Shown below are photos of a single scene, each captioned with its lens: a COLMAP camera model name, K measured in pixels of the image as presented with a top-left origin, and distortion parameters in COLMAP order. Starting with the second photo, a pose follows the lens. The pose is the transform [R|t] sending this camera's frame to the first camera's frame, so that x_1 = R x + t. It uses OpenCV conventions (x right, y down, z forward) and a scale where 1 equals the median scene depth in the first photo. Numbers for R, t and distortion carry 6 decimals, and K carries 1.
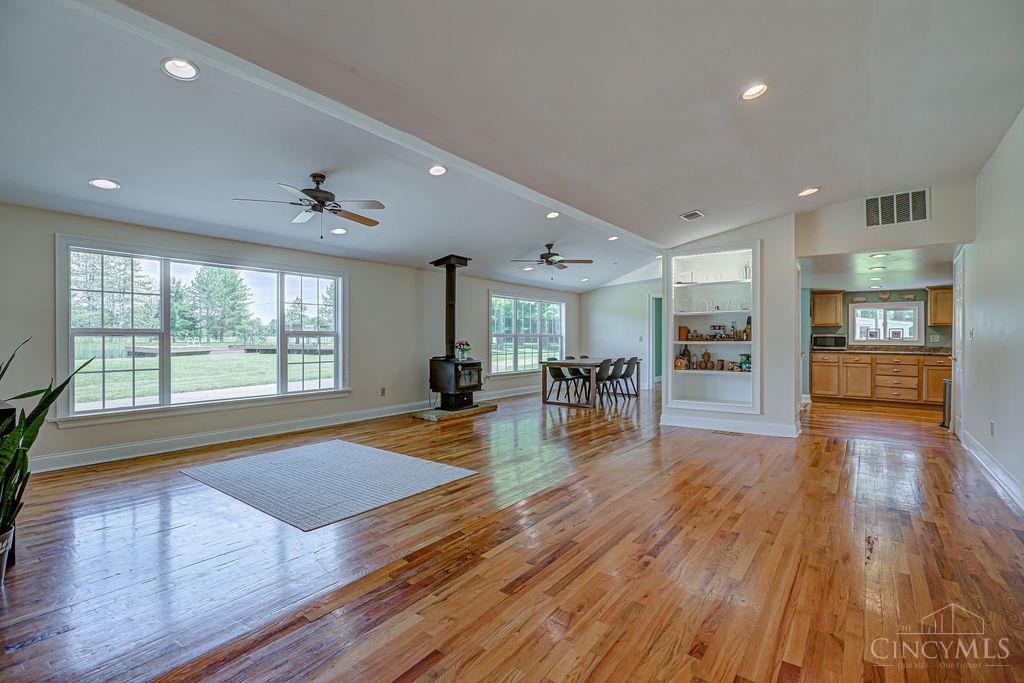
lens RADIAL K [[473.9, 0, 513.4], [0, 473.9, 342.0], [0, 0, 1]] dist [-0.011265, -0.001942]
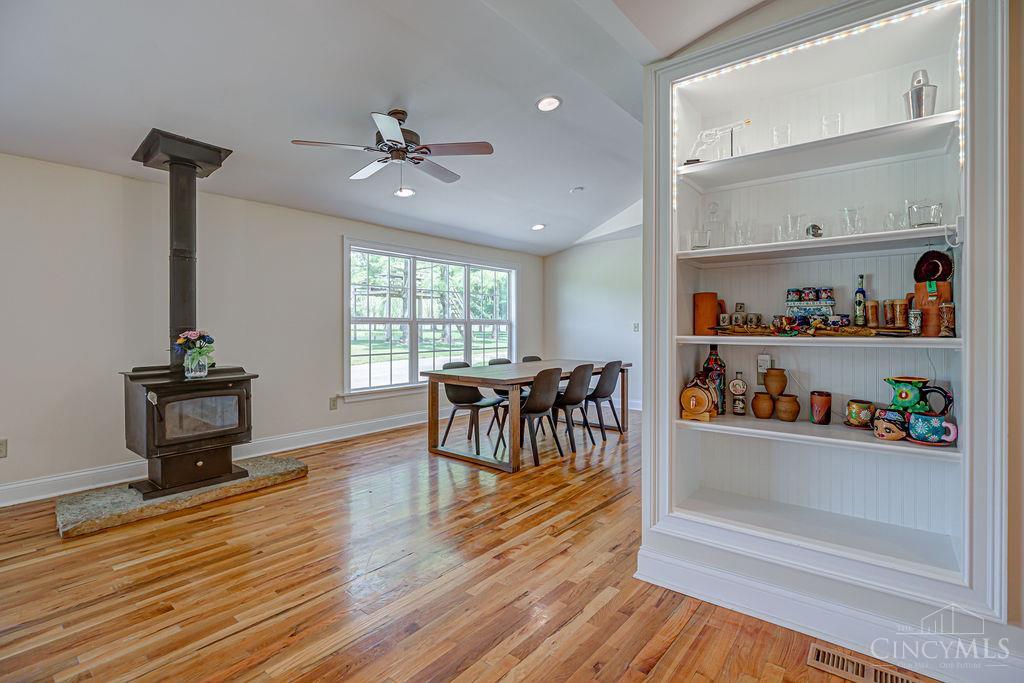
lens RADIAL K [[473.9, 0, 514.0], [0, 473.9, 331.0], [0, 0, 1]] dist [-0.011265, -0.001942]
pose [[0.999087, 0.000445, -0.042709, 0.203694], [-0.000330, 0.999996, 0.002711, -0.004907], [0.042710, -0.002694, 0.999084, 0.564730]]
